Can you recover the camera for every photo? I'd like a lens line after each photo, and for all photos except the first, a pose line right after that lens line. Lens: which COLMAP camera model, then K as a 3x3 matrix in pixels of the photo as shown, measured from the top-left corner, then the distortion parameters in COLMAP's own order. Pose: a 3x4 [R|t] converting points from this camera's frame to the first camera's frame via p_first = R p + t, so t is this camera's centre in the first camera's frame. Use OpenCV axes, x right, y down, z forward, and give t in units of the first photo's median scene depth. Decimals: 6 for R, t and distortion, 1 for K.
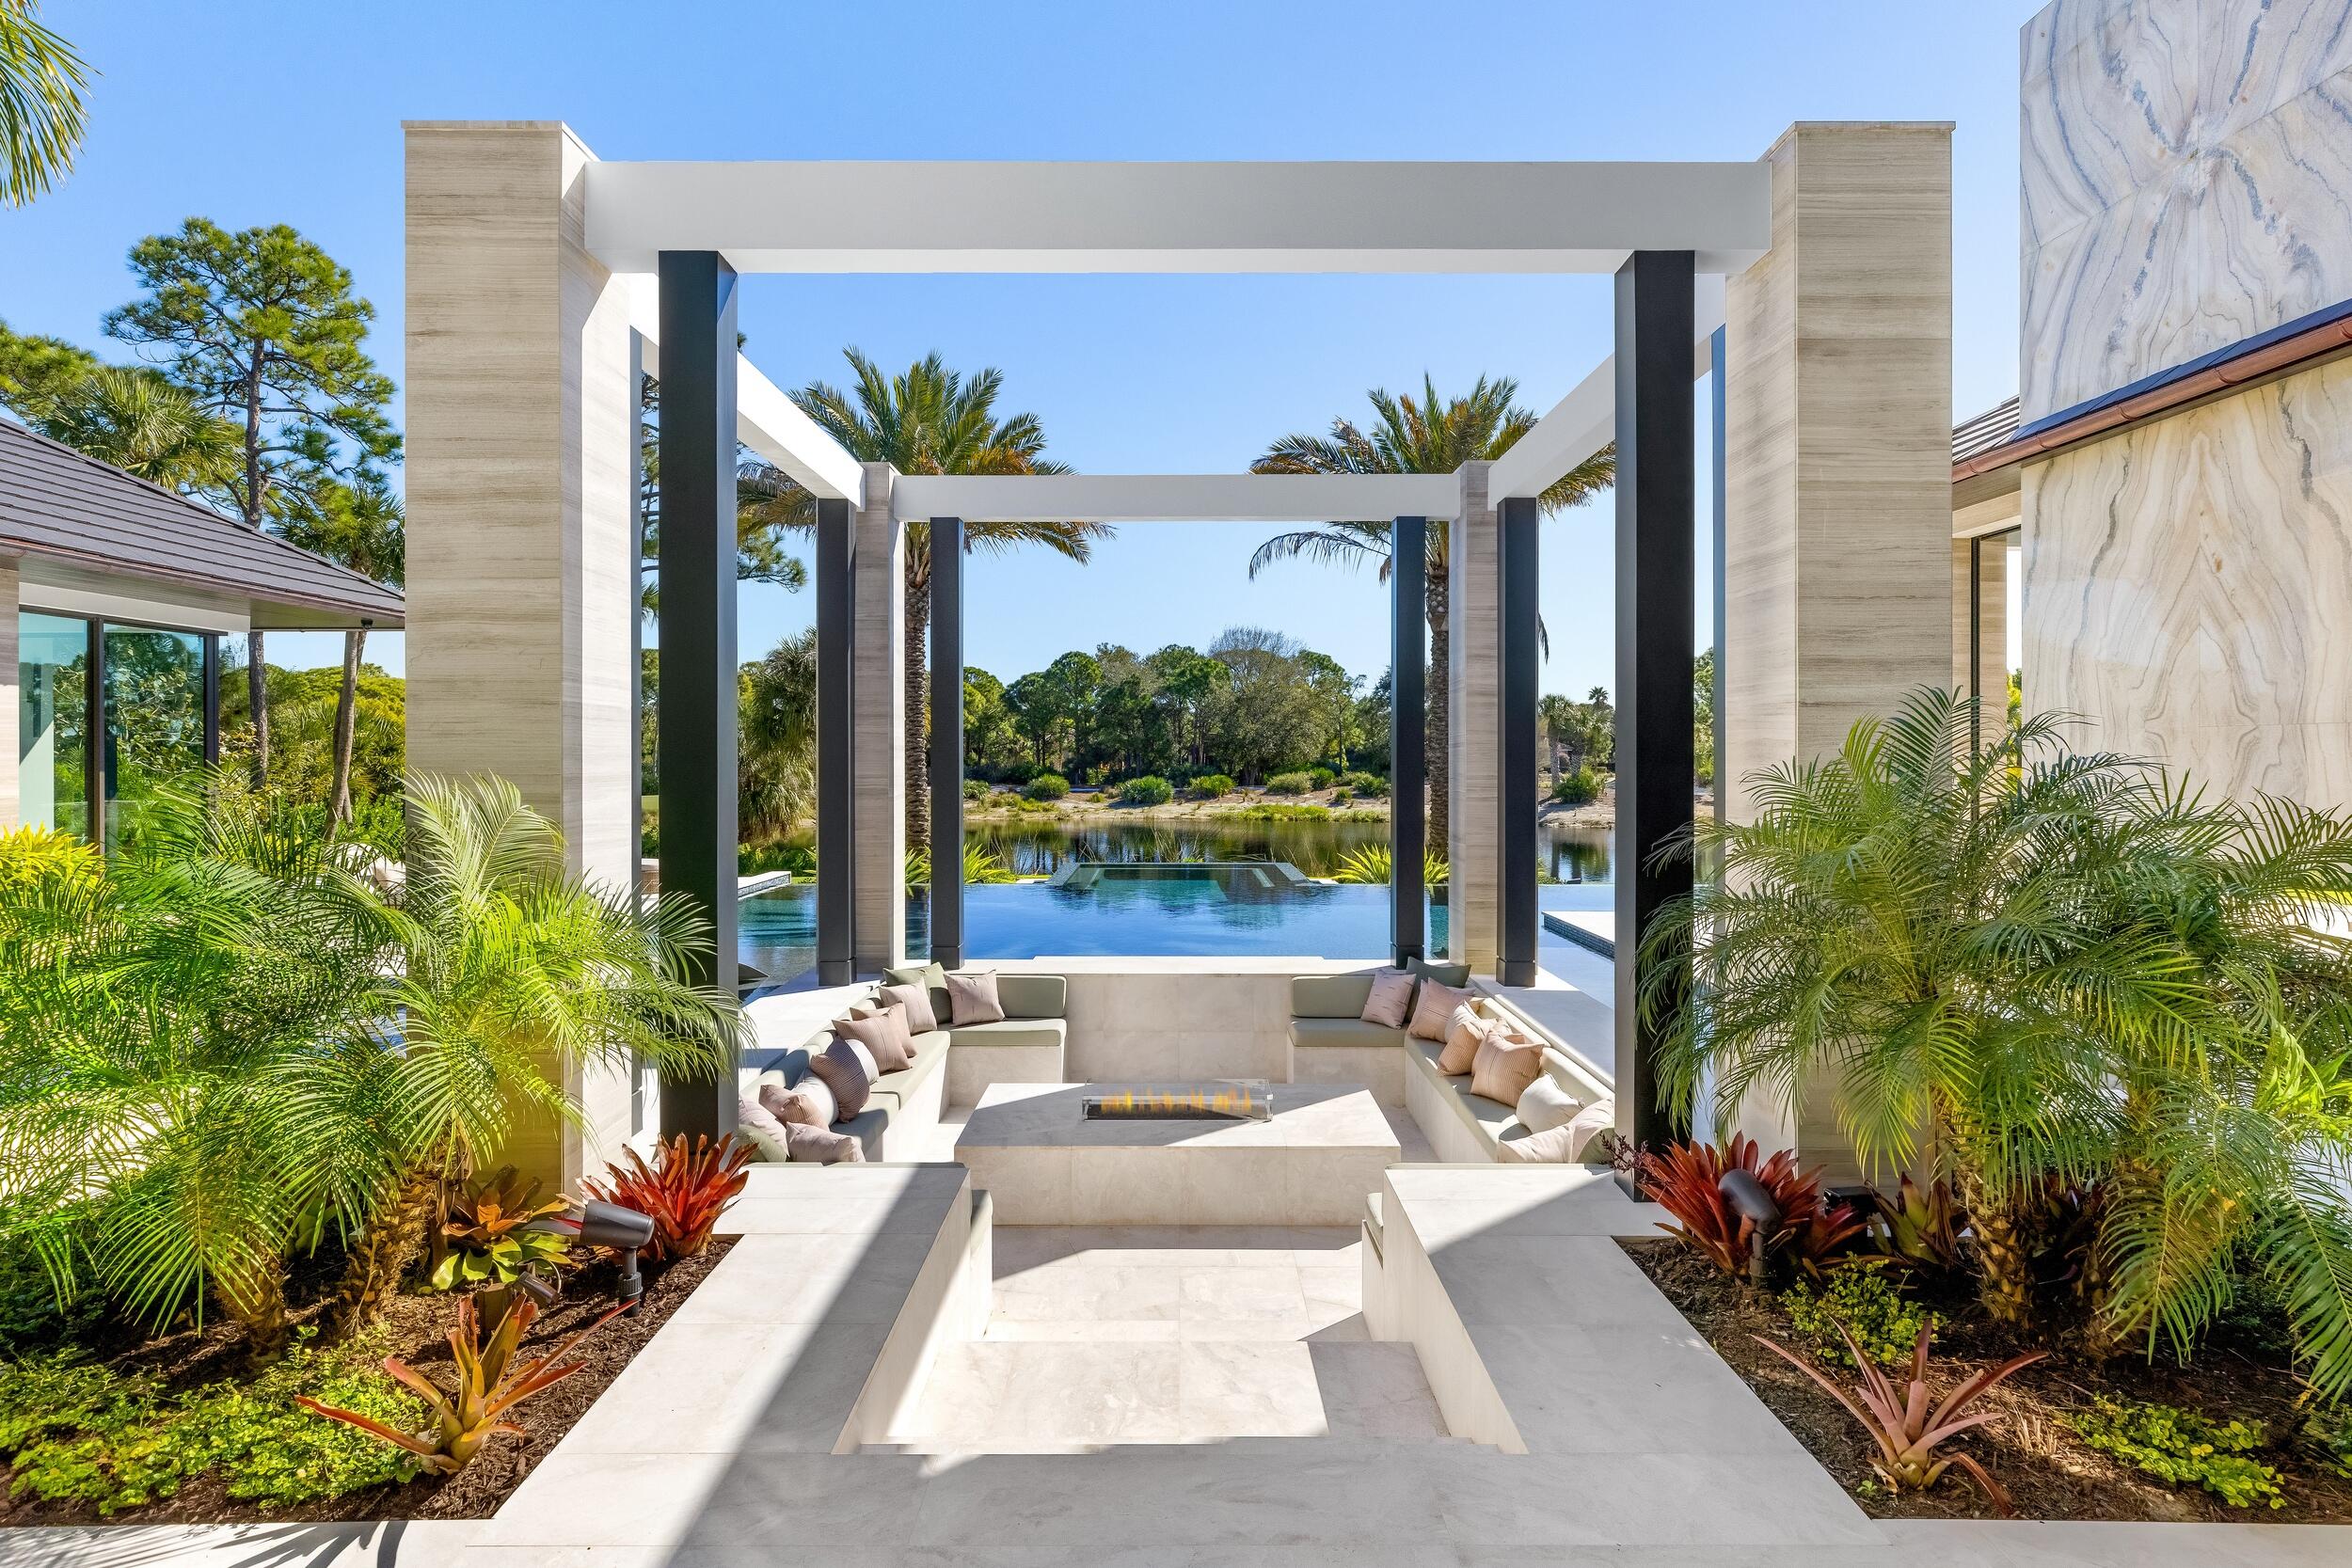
lens RADIAL K [[1221.8, 0, 1173.3], [0, 1221.8, 757.7], [0, 0, 1]] dist [0.000797, -0.000608]
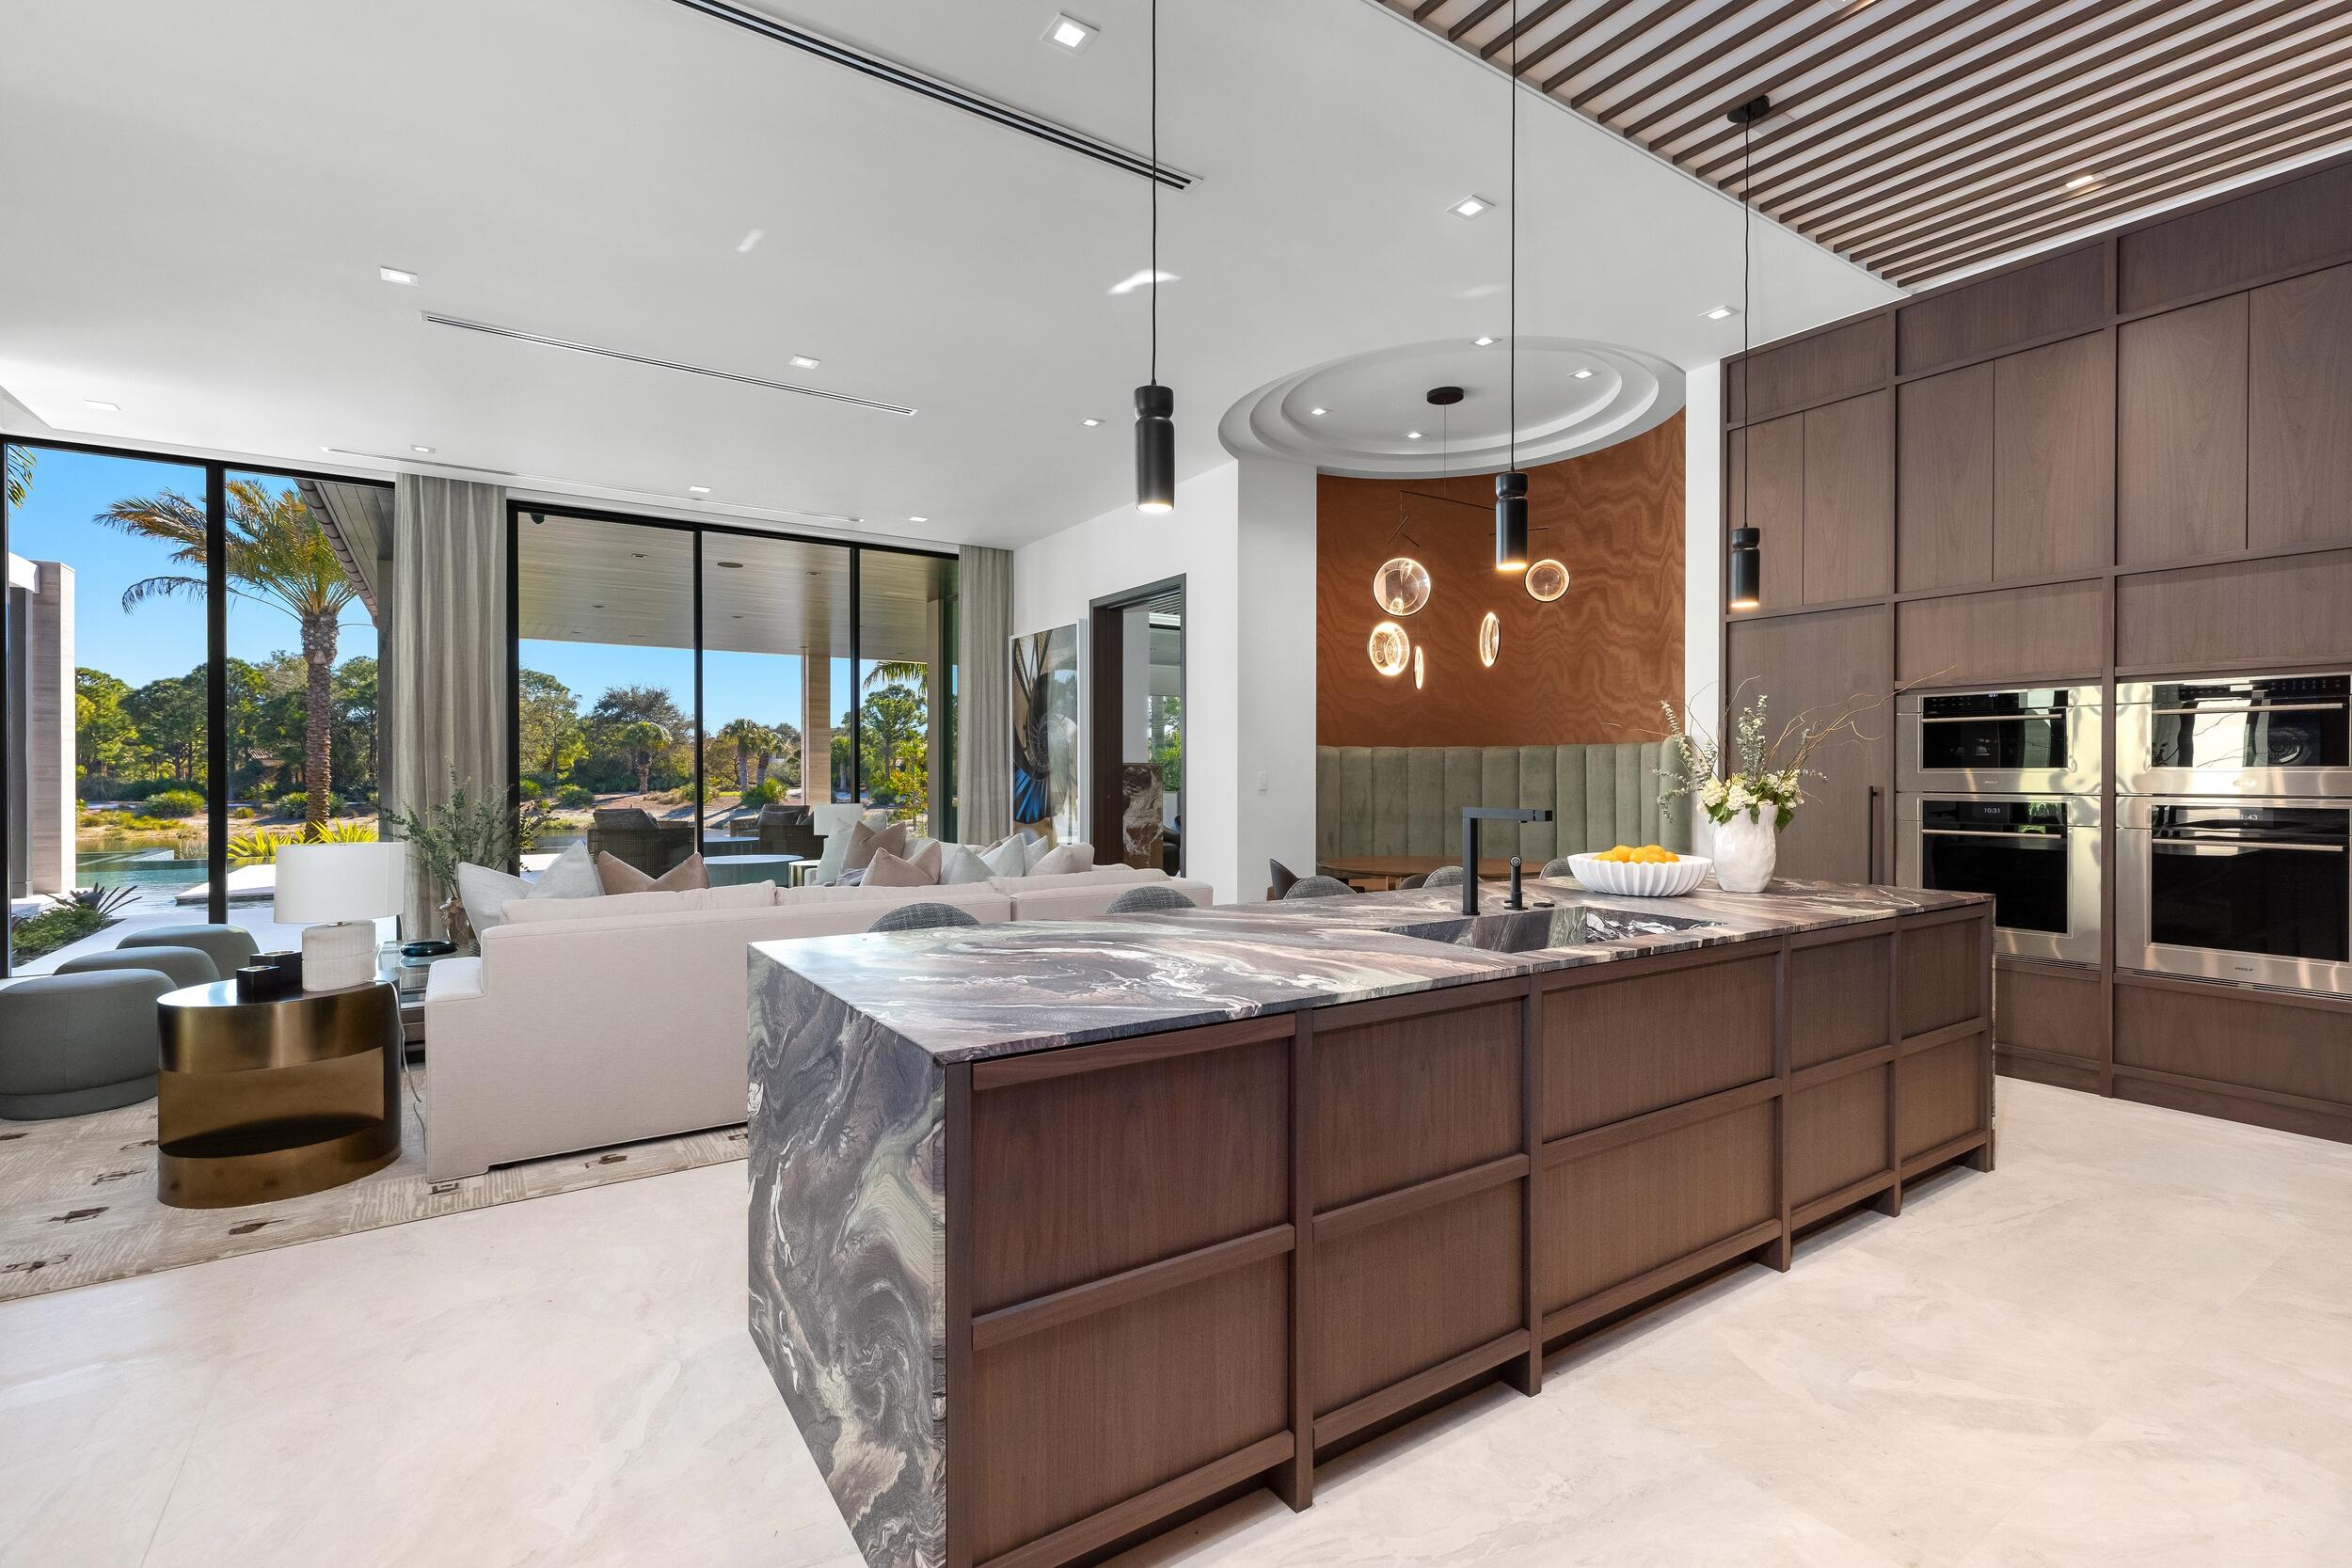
lens RADIAL K [[1067.0, 0, 1176.0], [0, 1067.0, 784.0], [0, 0, 1]] dist [0.012748, -0.000341]
pose [[0.833553, -0.007360, 0.552391, 0.080539], [0.002415, 0.999950, 0.009679, 0.003712], [-0.552435, -0.006734, 0.833529, -0.095483]]
